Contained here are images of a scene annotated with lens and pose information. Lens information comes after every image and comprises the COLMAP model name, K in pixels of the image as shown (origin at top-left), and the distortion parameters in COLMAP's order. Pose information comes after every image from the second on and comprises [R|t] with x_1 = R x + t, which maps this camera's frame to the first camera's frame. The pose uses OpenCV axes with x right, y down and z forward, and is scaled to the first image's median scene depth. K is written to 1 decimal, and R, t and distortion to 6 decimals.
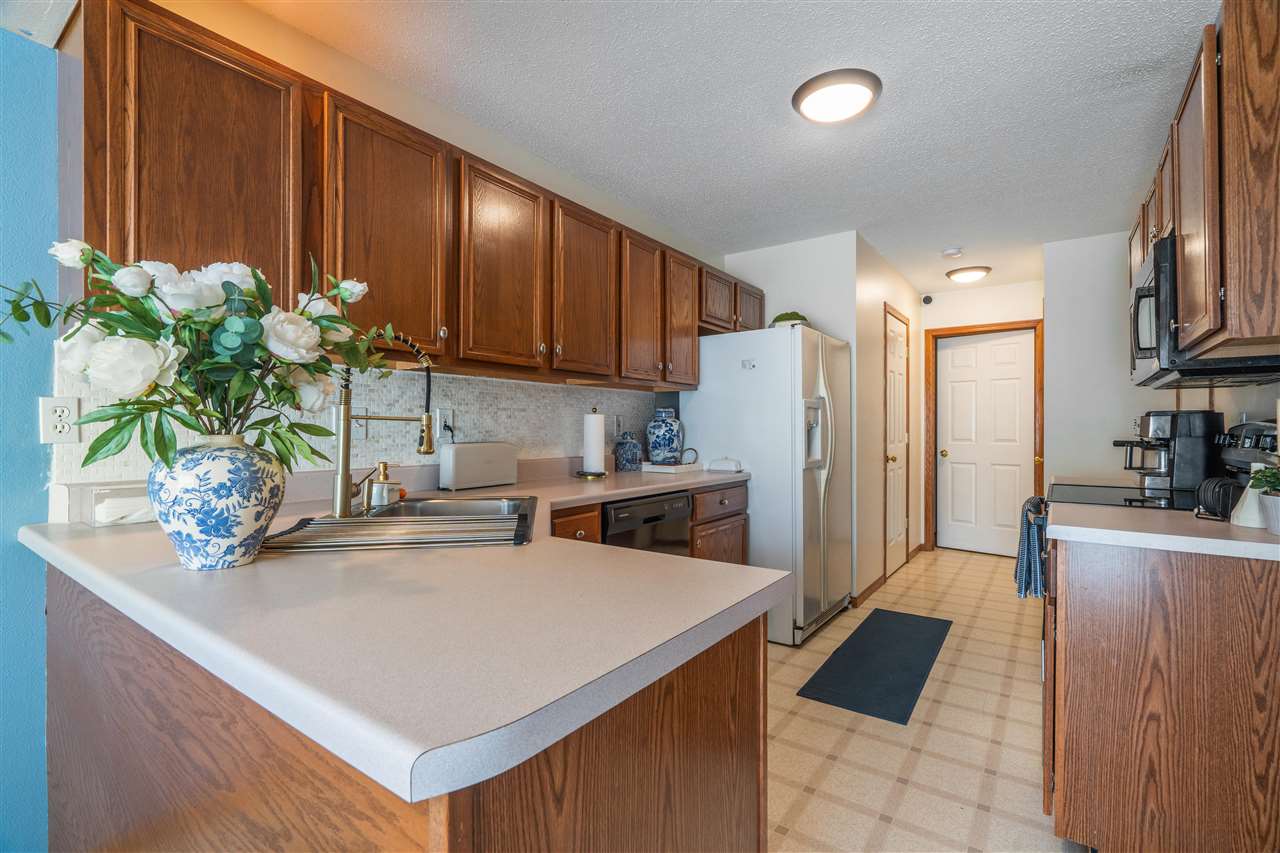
lens RADIAL K [[581.9, 0, 638.0], [0, 581.9, 427.7], [0, 0, 1]] dist [0.001905, 0.000241]
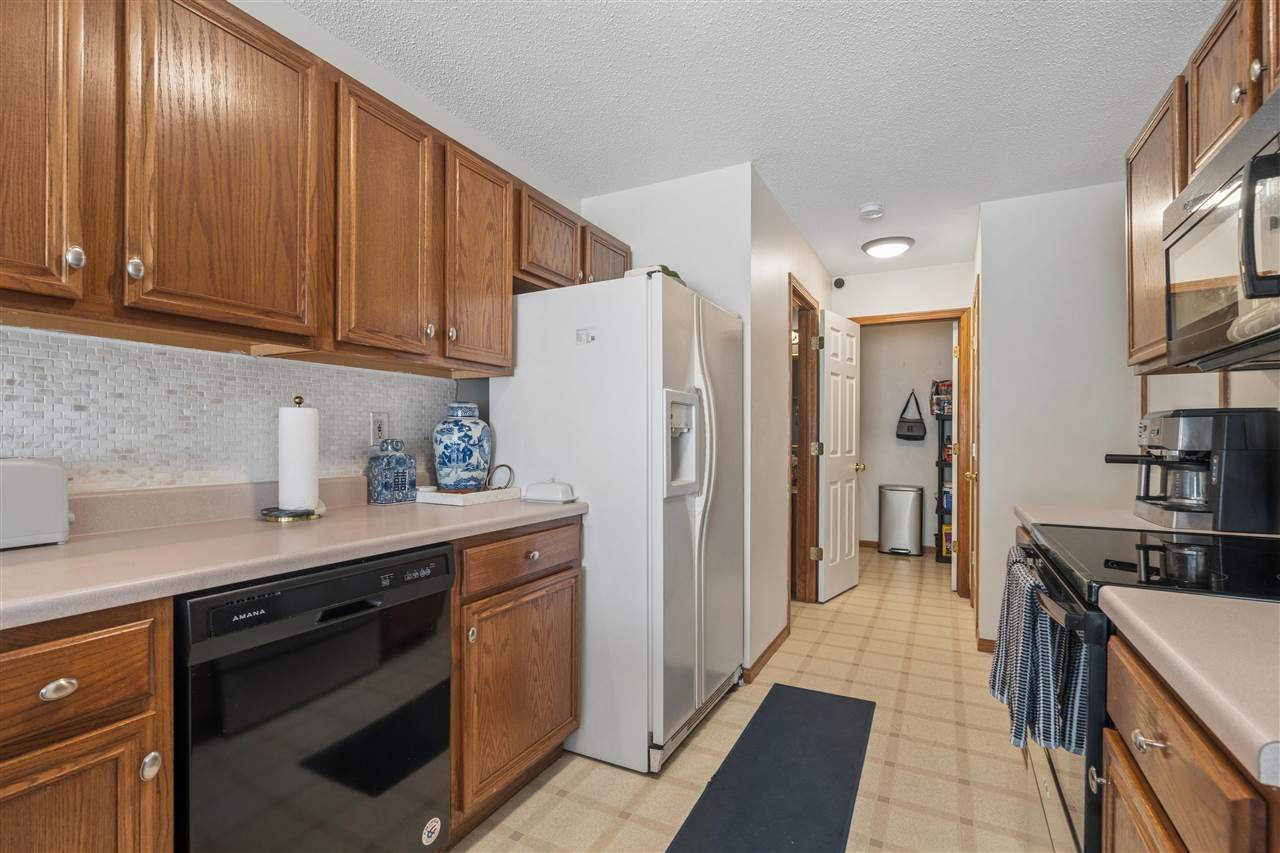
lens RADIAL K [[581.9, 0, 641.1], [0, 581.9, 433.4], [0, 0, 1]] dist [0.001905, 0.000241]
pose [[0.989728, 0.005083, 0.142876, 0.153729], [-0.004342, 0.999975, -0.005491, 0.003333], [-0.142900, 0.004815, 0.989725, 0.338678]]
